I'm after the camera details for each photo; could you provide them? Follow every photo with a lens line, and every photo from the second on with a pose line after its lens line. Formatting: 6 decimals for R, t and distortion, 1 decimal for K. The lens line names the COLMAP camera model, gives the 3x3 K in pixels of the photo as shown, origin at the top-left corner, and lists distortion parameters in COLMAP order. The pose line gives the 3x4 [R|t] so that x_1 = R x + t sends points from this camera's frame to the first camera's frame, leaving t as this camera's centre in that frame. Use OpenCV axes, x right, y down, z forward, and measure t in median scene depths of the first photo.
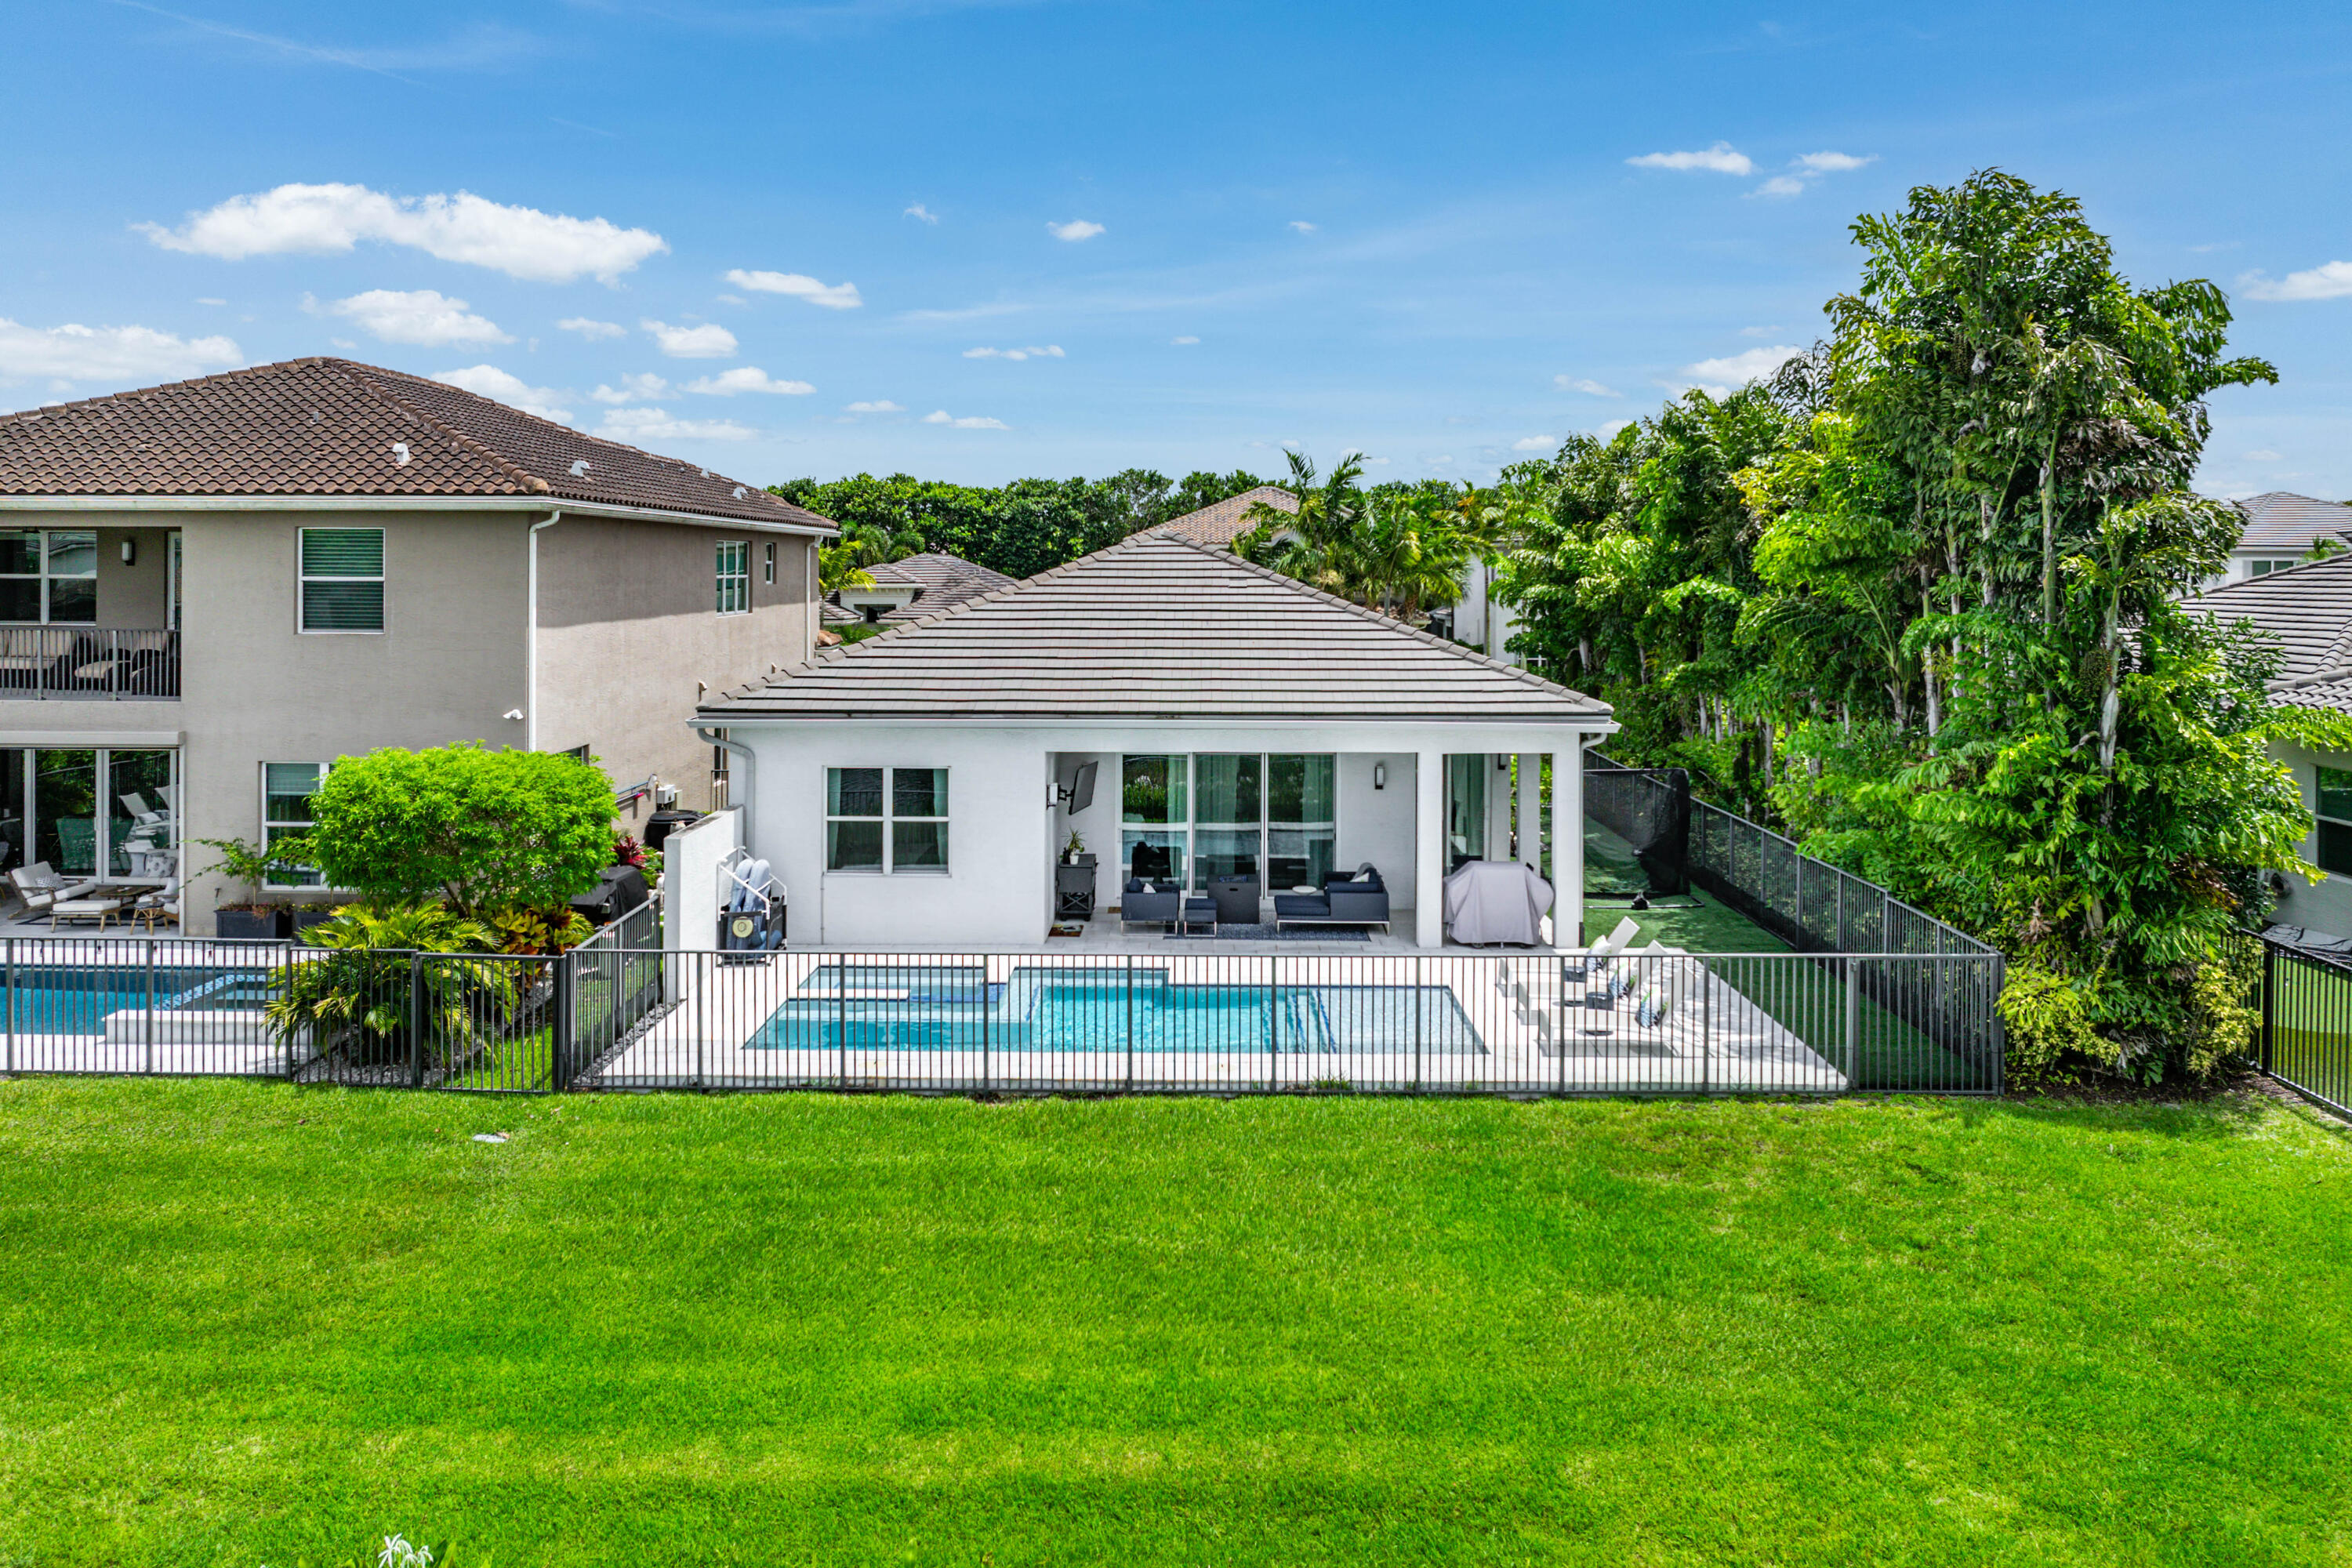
lens RADIAL K [[1767.4, 0, 1143.9], [0, 1767.4, 663.2], [0, 0, 1]] dist [-0.010830, -0.000419]
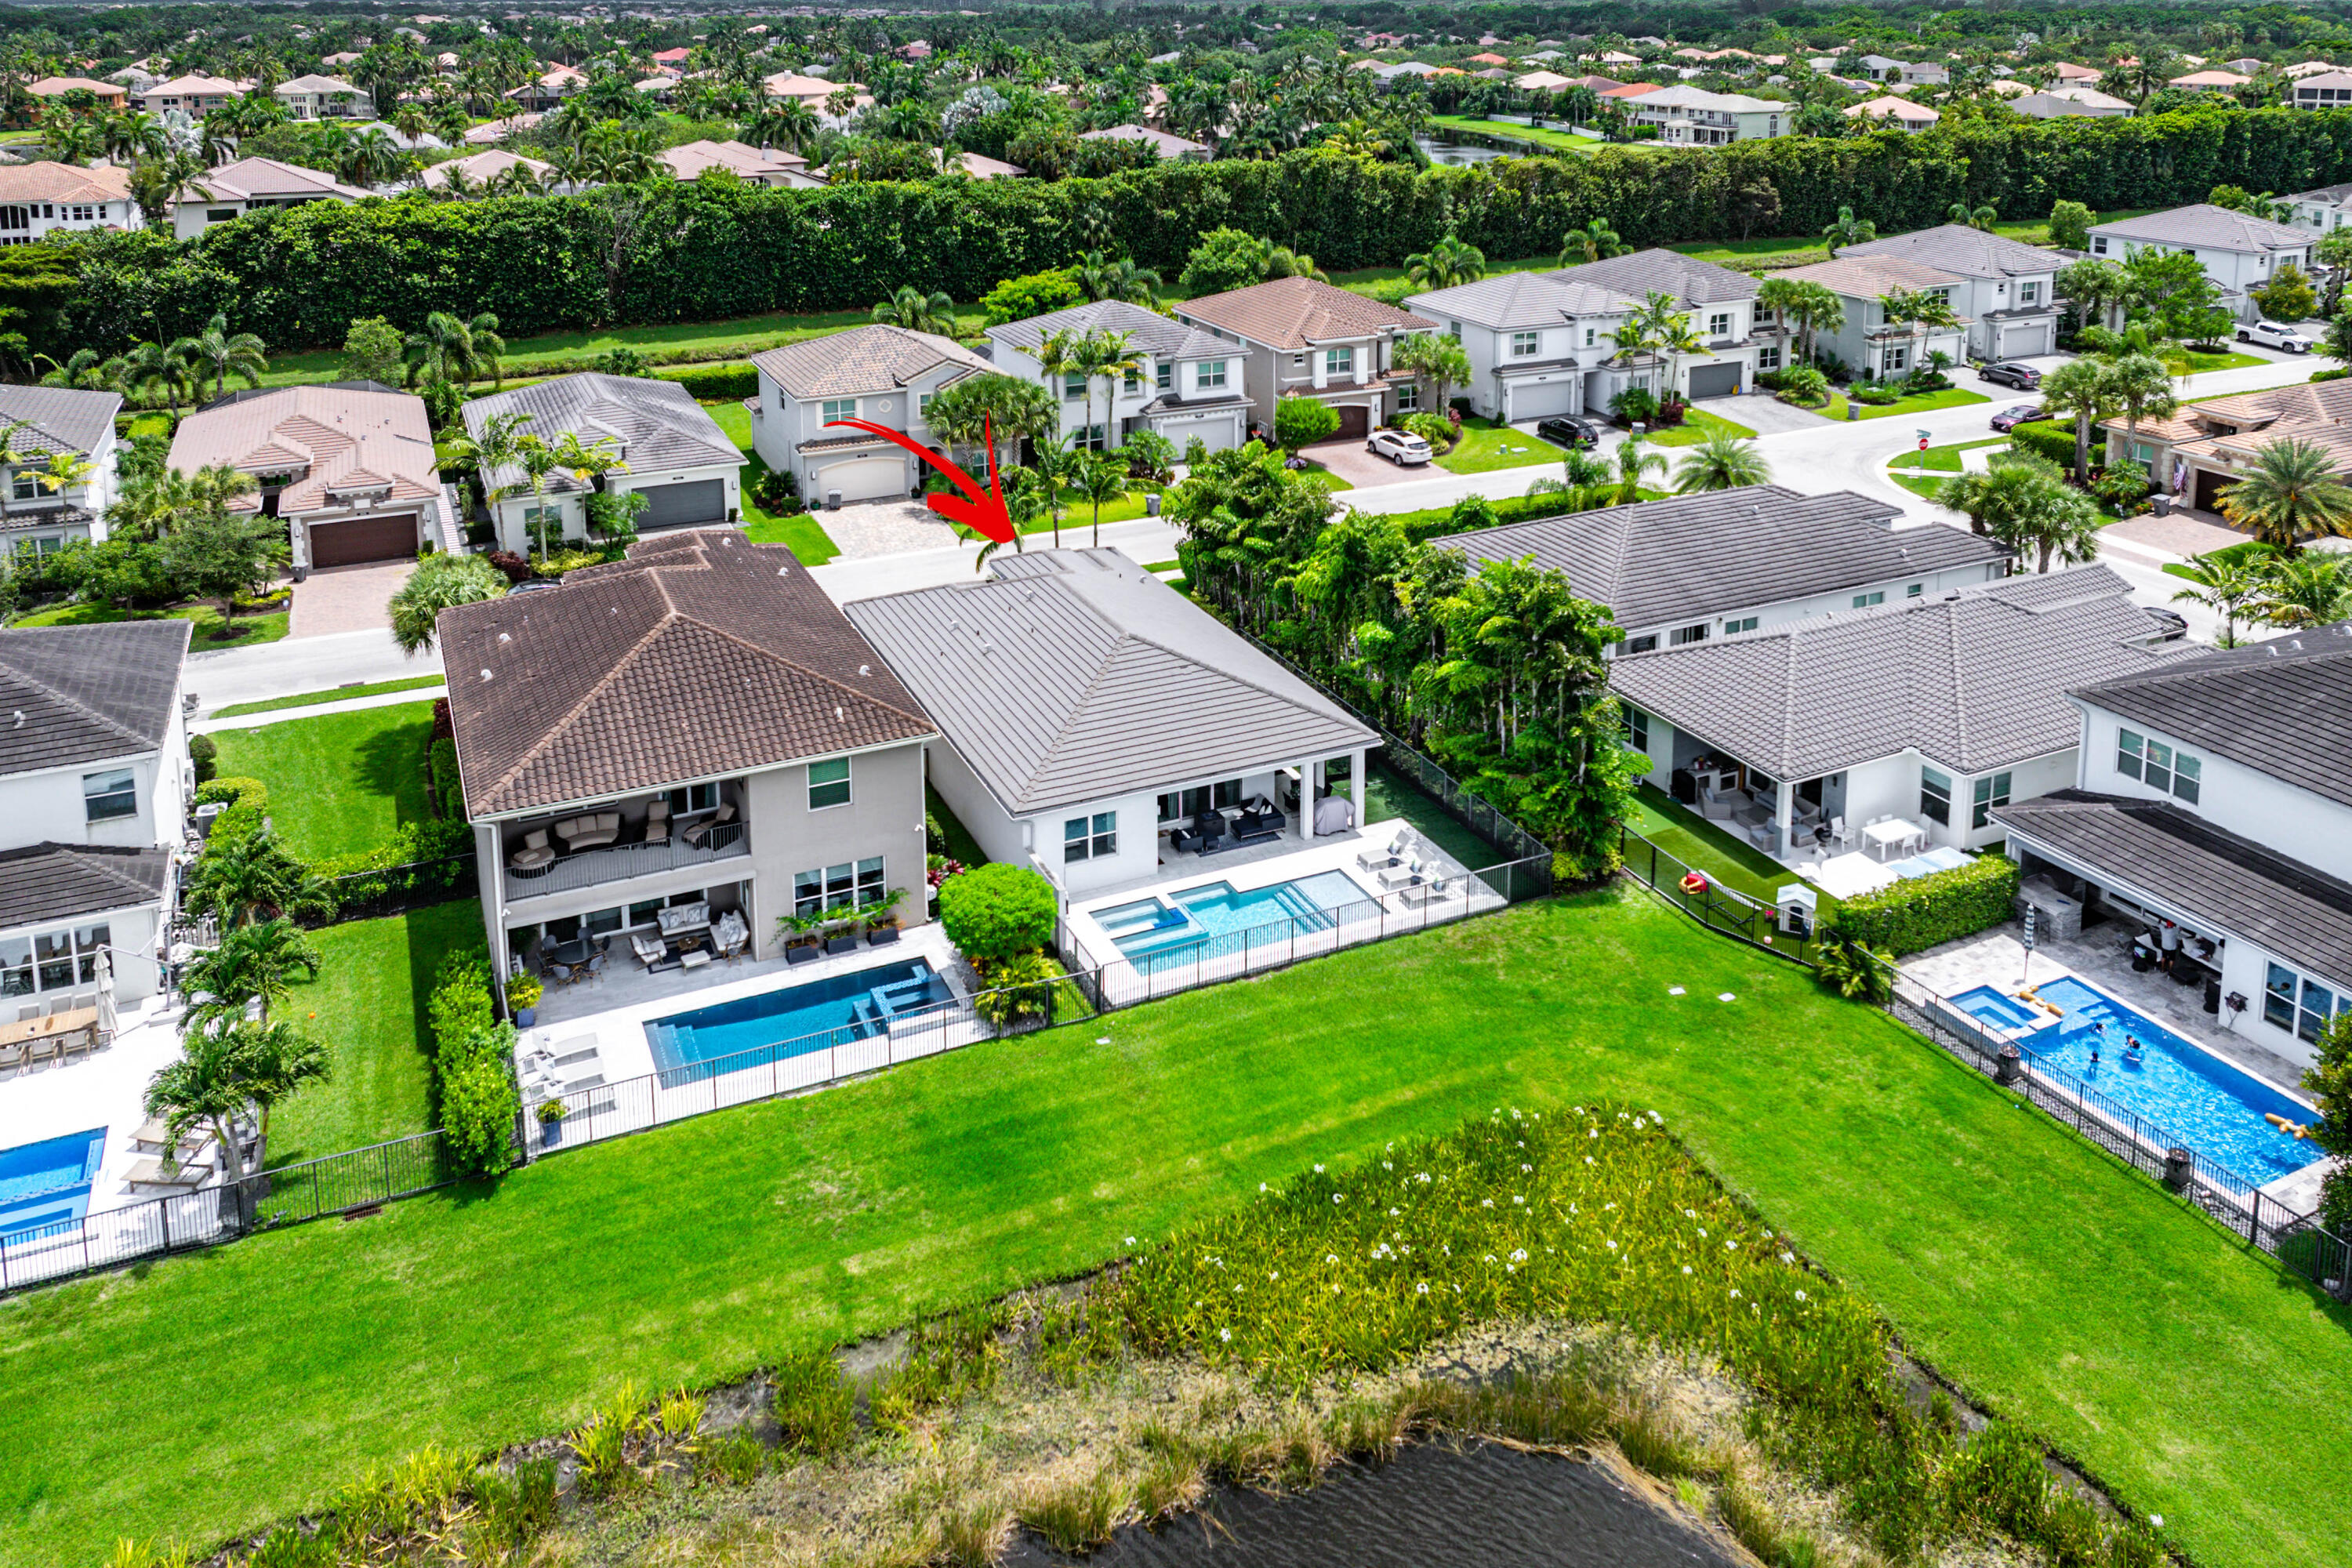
lens RADIAL K [[1758.0, 0, 1173.2], [0, 1758.0, 657.1], [0, 0, 1]] dist [-0.012266, -0.005432]
pose [[0.906438, -0.174635, 0.384543, -0.857249], [0.052430, 0.949993, 0.307839, -0.797120], [-0.419073, -0.258875, 0.870265, -0.896657]]
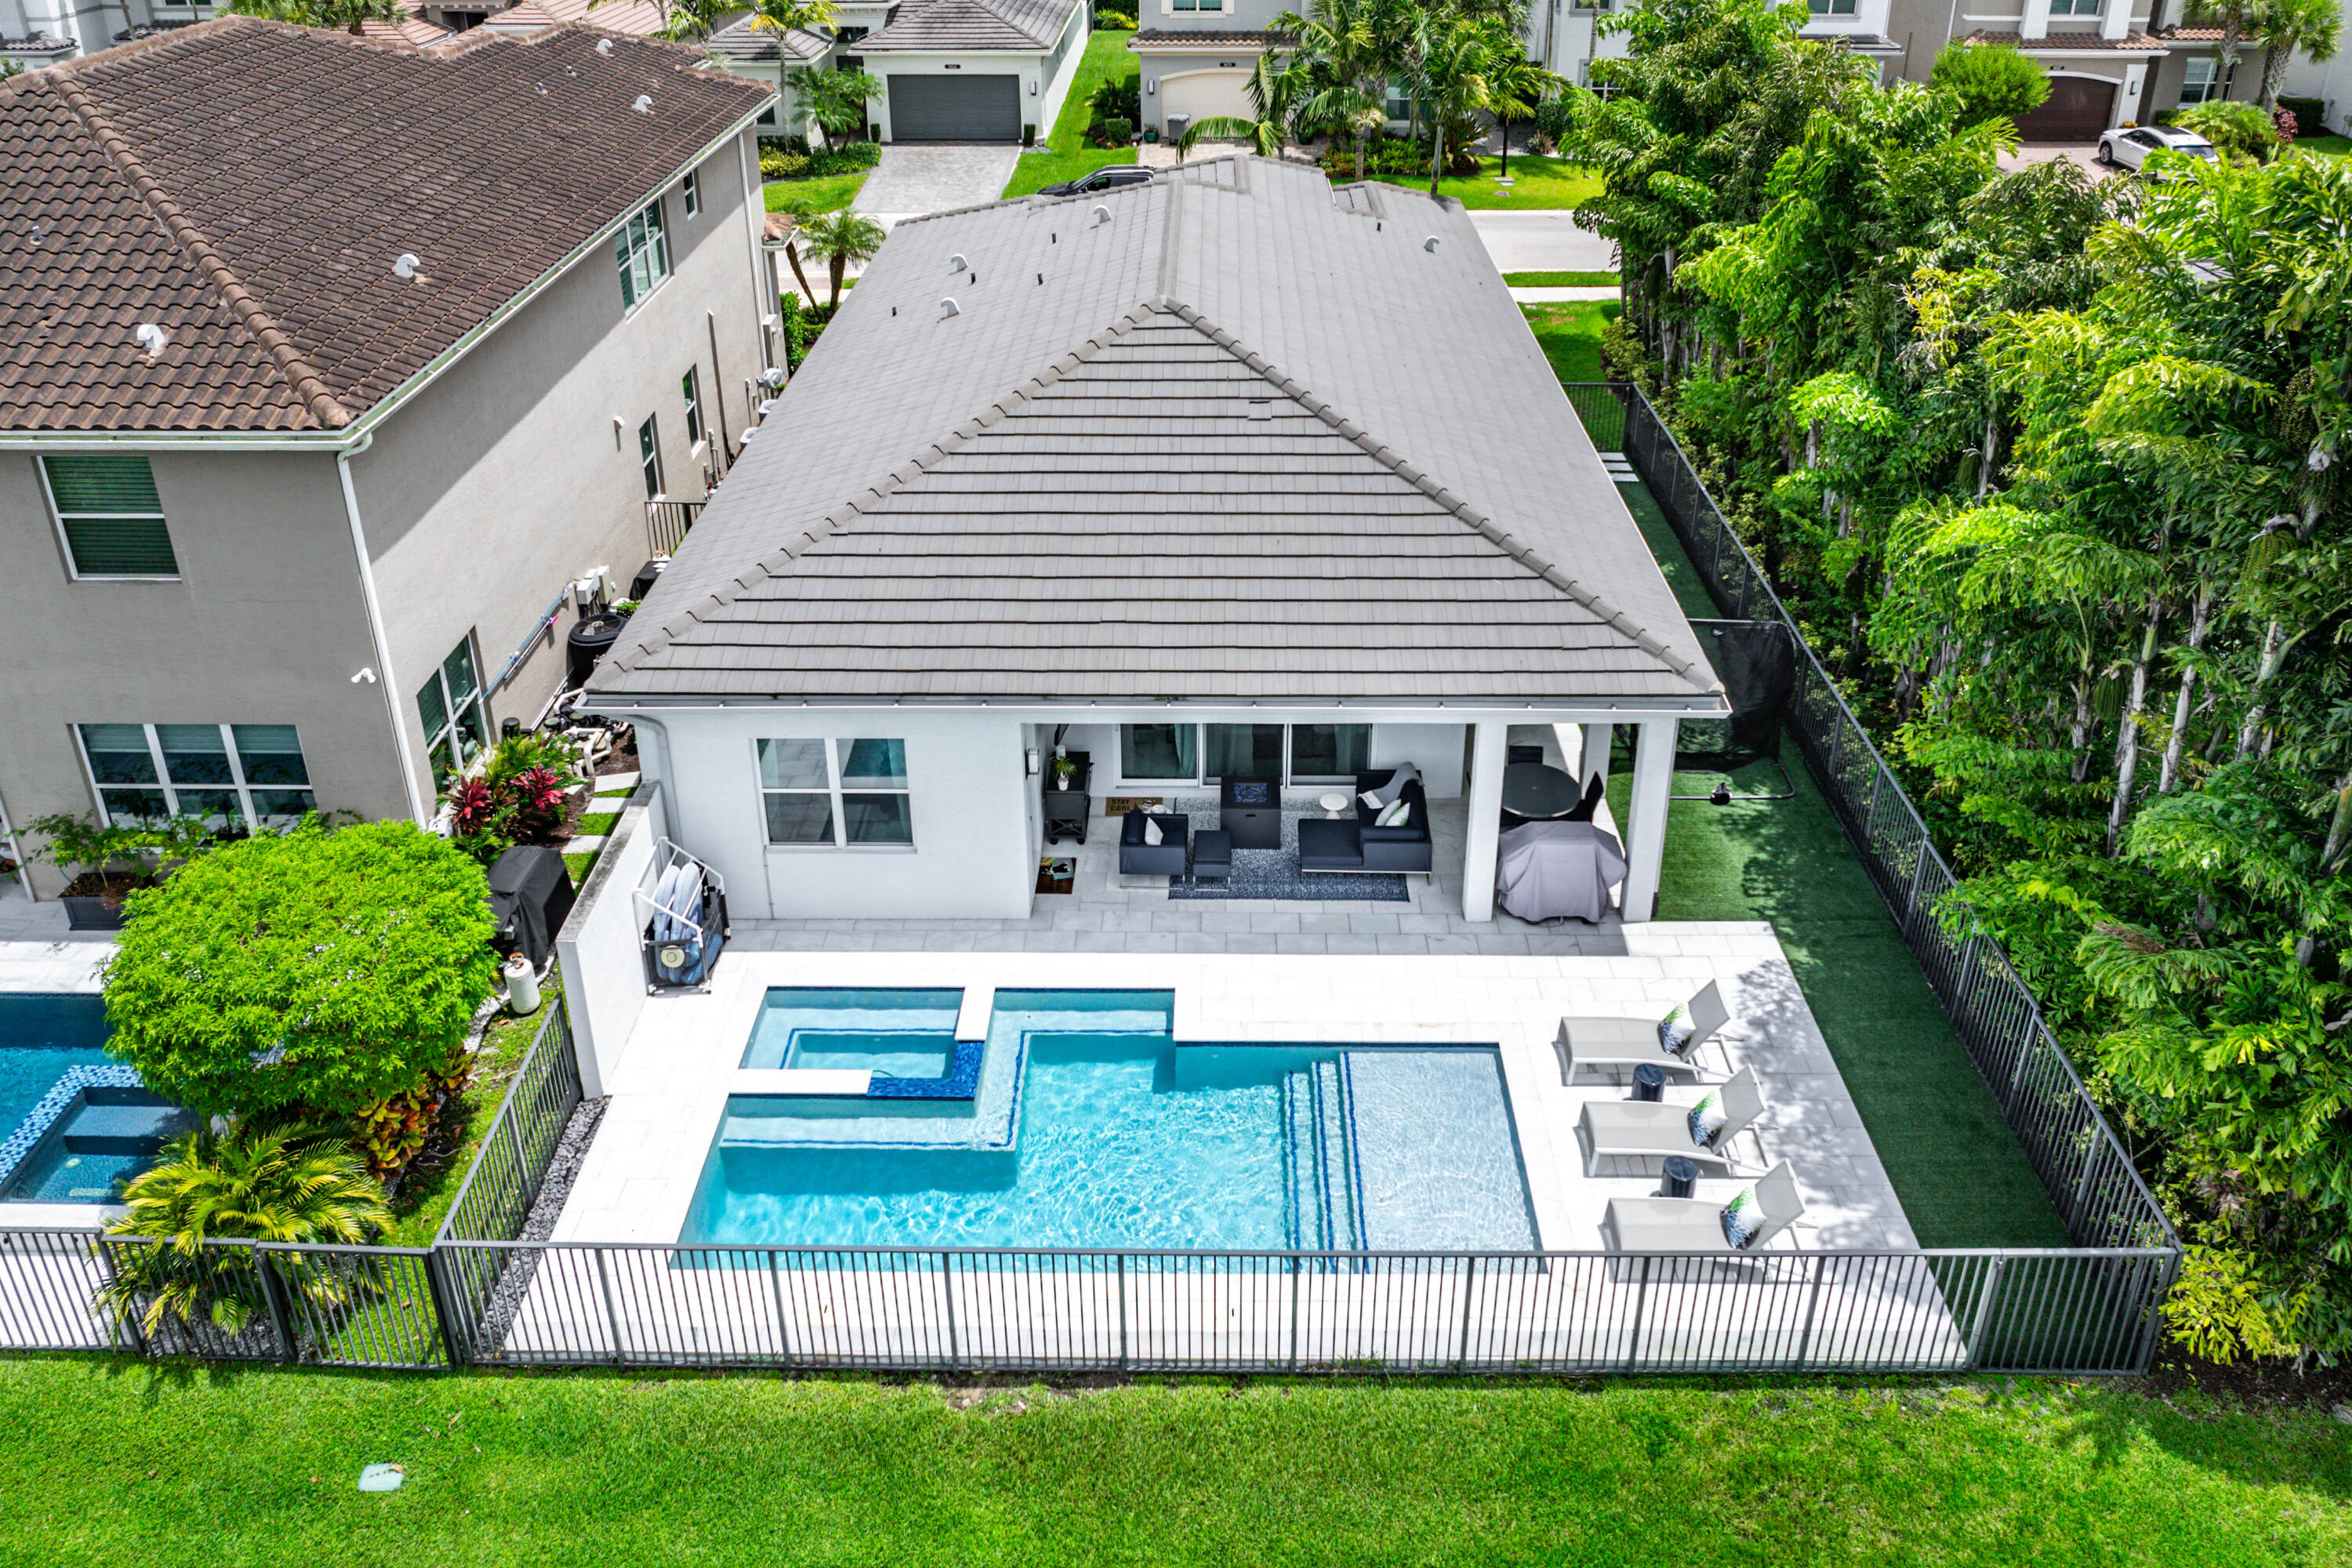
lens RADIAL K [[1758.0, 0, 1173.2], [0, 1758.0, 657.1], [0, 0, 1]] dist [-0.012266, -0.005432]
pose [[0.999930, -0.011800, 0.001214, 0.013670], [0.010270, 0.912377, 0.409221, -0.307363], [-0.005937, -0.409180, 0.912434, 0.270099]]
